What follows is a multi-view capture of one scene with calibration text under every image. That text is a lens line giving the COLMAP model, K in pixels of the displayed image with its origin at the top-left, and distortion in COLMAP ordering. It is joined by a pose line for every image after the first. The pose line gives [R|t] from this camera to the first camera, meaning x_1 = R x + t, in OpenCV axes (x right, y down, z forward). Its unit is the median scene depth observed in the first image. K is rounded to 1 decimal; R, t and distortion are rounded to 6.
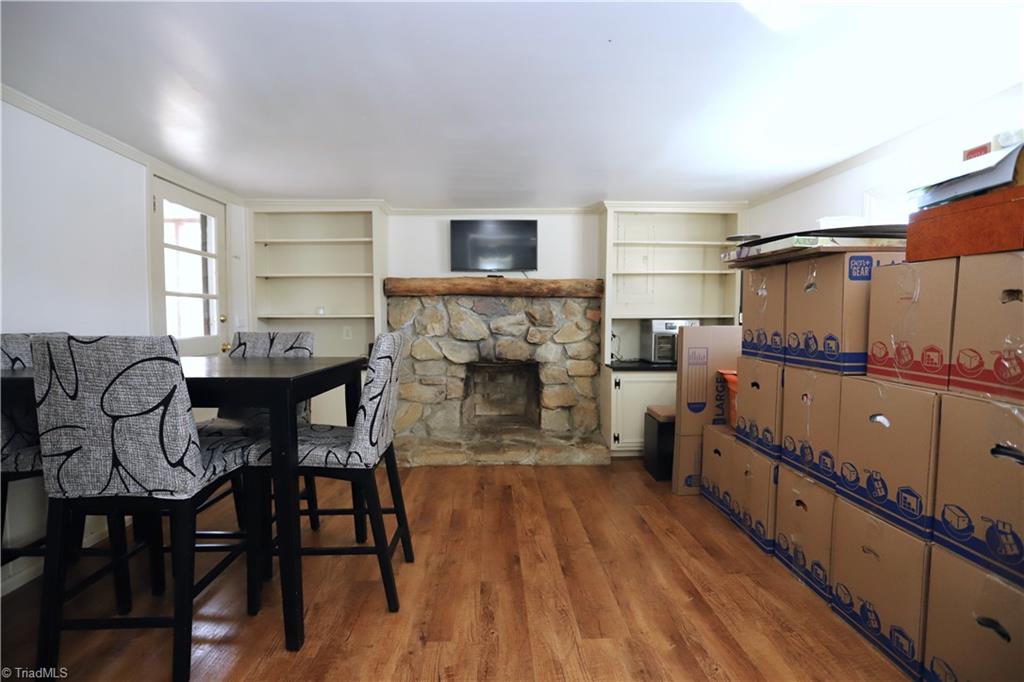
lens RADIAL K [[492.4, 0, 510.6], [0, 492.4, 344.1], [0, 0, 1]] dist [-0.077243, 0.033099]
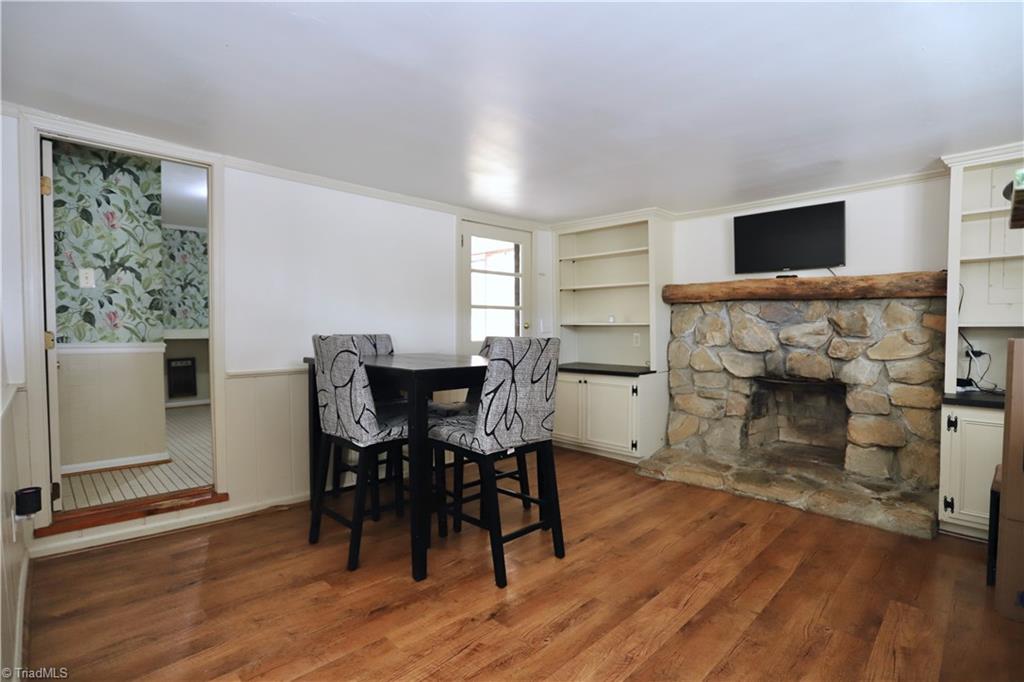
lens RADIAL K [[492.4, 0, 510.6], [0, 492.4, 344.1], [0, 0, 1]] dist [-0.077243, 0.033099]
pose [[0.683770, 0.026920, -0.729201, 0.248578], [-0.039420, 0.999223, -0.000075, -0.004032], [0.728632, 0.028796, 0.684299, 0.099699]]
